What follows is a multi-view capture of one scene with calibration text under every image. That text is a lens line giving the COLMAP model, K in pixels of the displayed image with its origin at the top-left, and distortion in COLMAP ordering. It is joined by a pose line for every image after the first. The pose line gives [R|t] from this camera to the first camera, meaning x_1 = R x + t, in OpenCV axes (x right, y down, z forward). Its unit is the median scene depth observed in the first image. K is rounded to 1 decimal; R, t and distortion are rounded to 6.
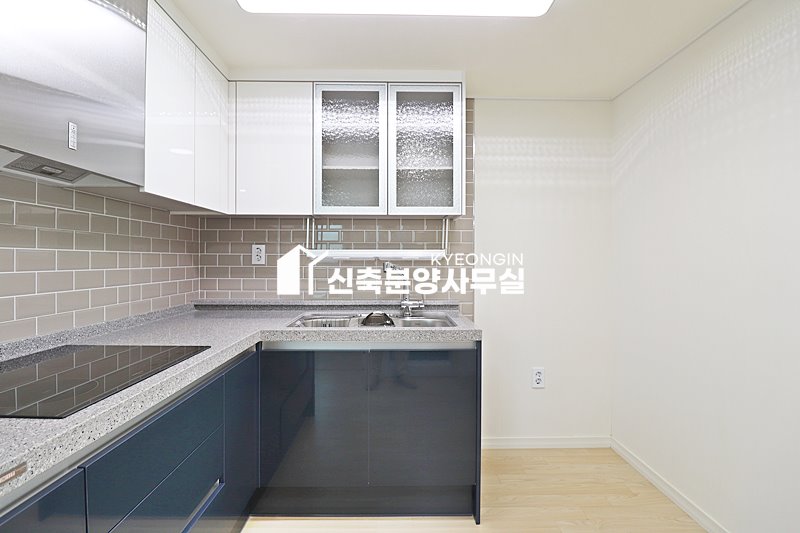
lens RADIAL K [[370.8, 0, 398.7], [0, 370.8, 260.7], [0, 0, 1]] dist [-0.004537, -0.007188]
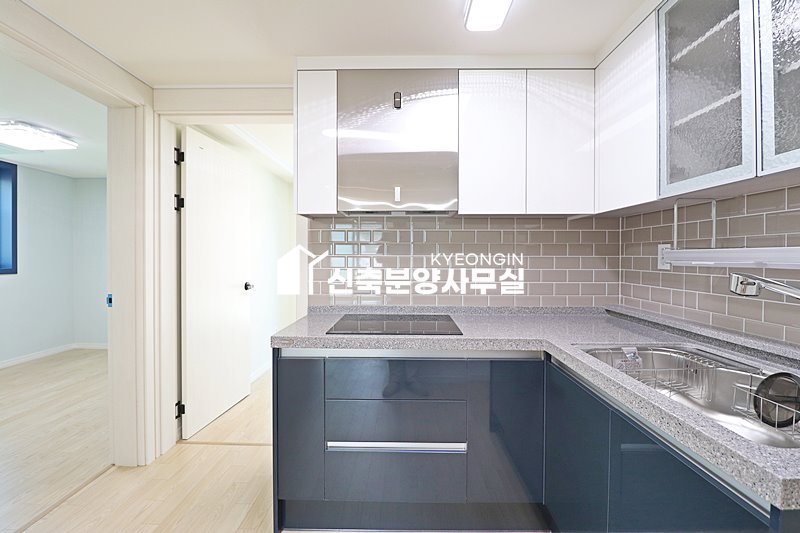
lens RADIAL K [[370.8, 0, 399.1], [0, 370.8, 259.7], [0, 0, 1]] dist [-0.004537, -0.007188]
pose [[-0.039744, 0.005614, -0.999194, 0.465675], [-0.006045, 0.999965, 0.005859, -0.013651], [0.999192, 0.006273, -0.039708, 0.533618]]
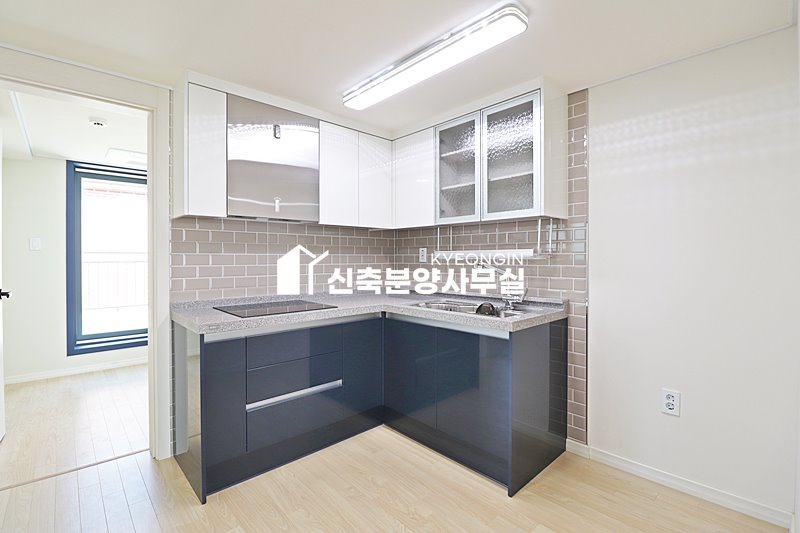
lens RADIAL K [[370.8, 0, 400.3], [0, 370.8, 261.0], [0, 0, 1]] dist [-0.004537, -0.007188]
pose [[0.667801, 0.002332, -0.744336, 0.670163], [0.000830, 0.999992, 0.003878, -0.000388], [0.744340, -0.003207, 0.667794, 0.011521]]
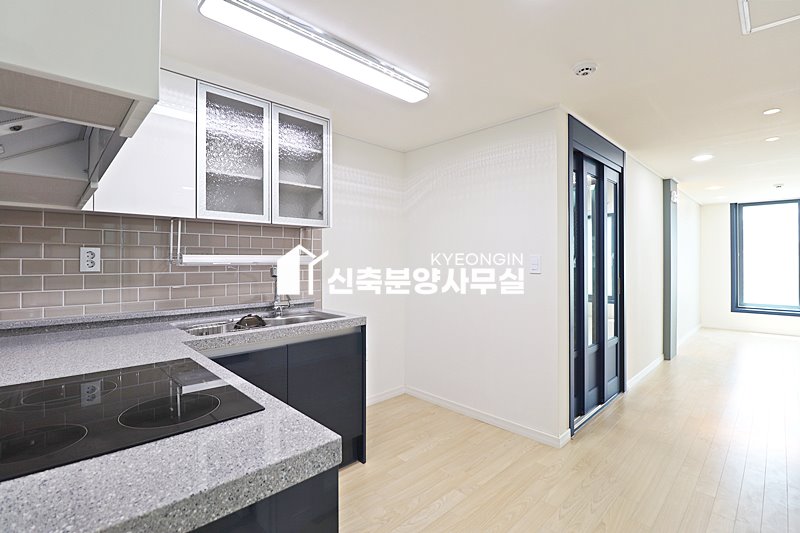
lens RADIAL K [[370.8, 0, 400.7], [0, 370.8, 260.5], [0, 0, 1]] dist [-0.004537, -0.007188]
pose [[0.728032, -0.002076, 0.685540, -0.489162], [0.003846, 0.999992, -0.001056, -0.012518], [-0.685532, 0.003405, 0.728034, -0.050429]]
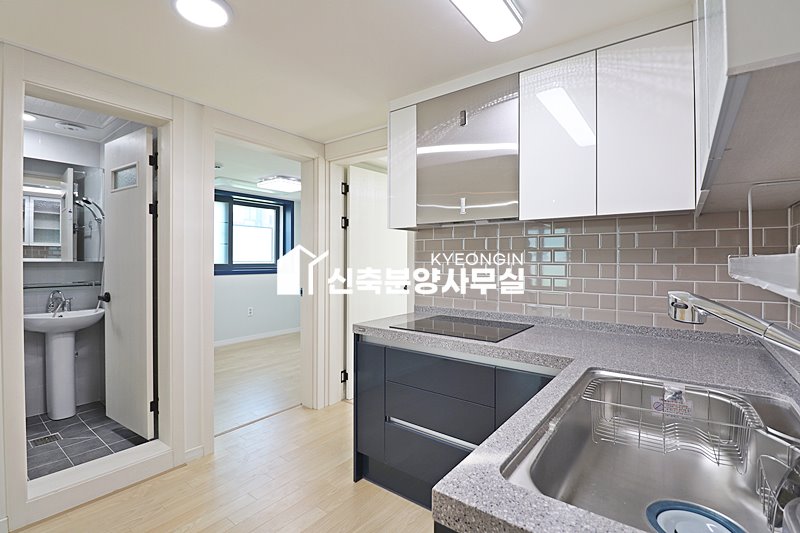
lens RADIAL K [[370.8, 0, 397.0], [0, 370.8, 259.4], [0, 0, 1]] dist [-0.004537, -0.007188]
pose [[-0.626356, -0.011499, -0.779452, 0.421932], [-0.011420, 0.999919, -0.005575, -0.019308], [0.779453, 0.005409, -0.626437, 0.964389]]
